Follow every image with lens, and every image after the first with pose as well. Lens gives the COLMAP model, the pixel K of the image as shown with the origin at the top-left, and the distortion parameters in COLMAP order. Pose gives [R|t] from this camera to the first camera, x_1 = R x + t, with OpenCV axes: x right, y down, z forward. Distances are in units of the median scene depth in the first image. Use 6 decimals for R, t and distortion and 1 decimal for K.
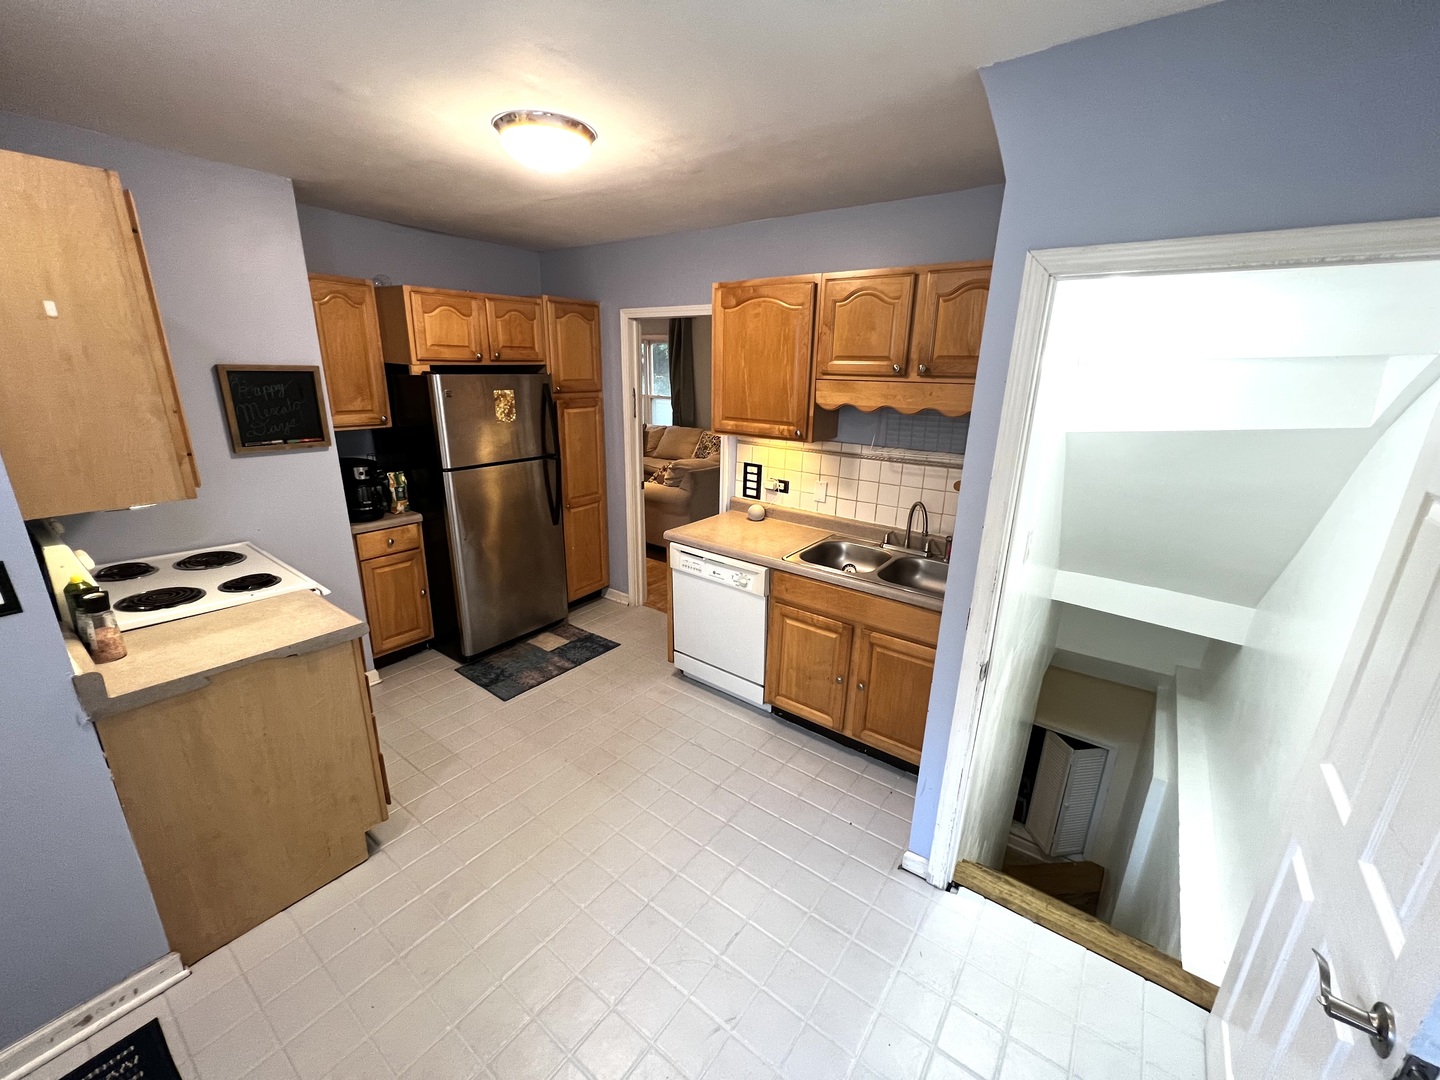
lens RADIAL K [[579.7, 0, 717.9], [0, 579.7, 539.4], [0, 0, 1]] dist [-0.004174, 0.000970]
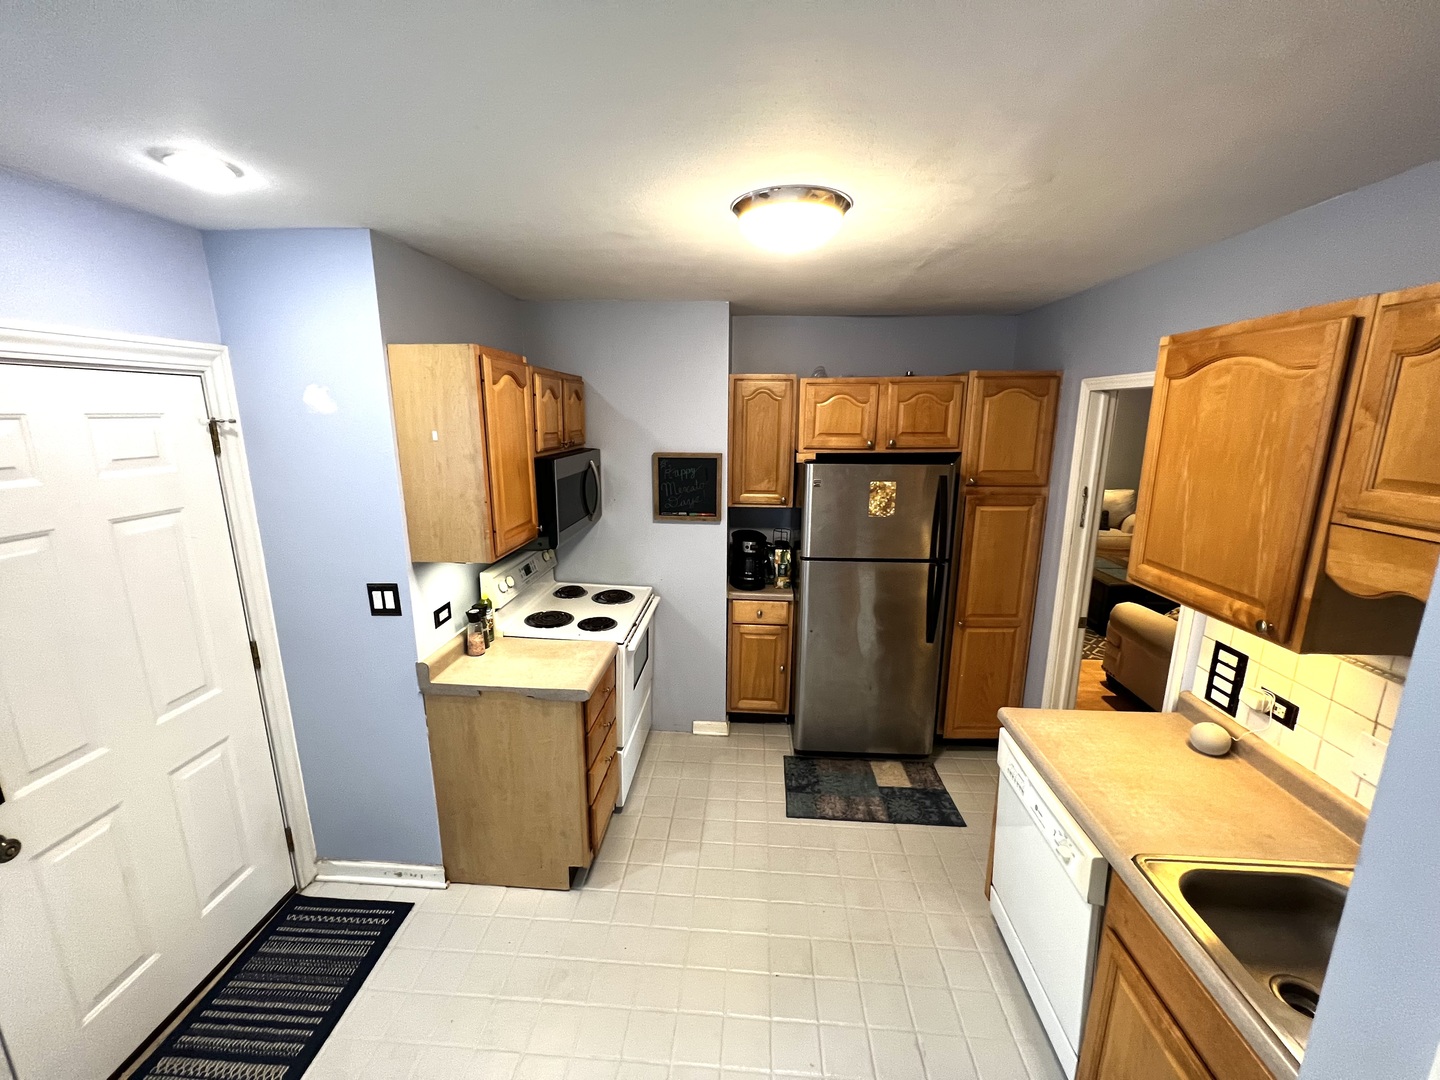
lens RADIAL K [[579.7, 0, 718.5], [0, 579.7, 539.4], [0, 0, 1]] dist [-0.004174, 0.000970]
pose [[0.540173, 0.160027, -0.826199, 0.245989], [-0.235484, 0.971277, 0.034166, -0.144015], [0.807936, 0.176101, 0.562342, 0.313341]]
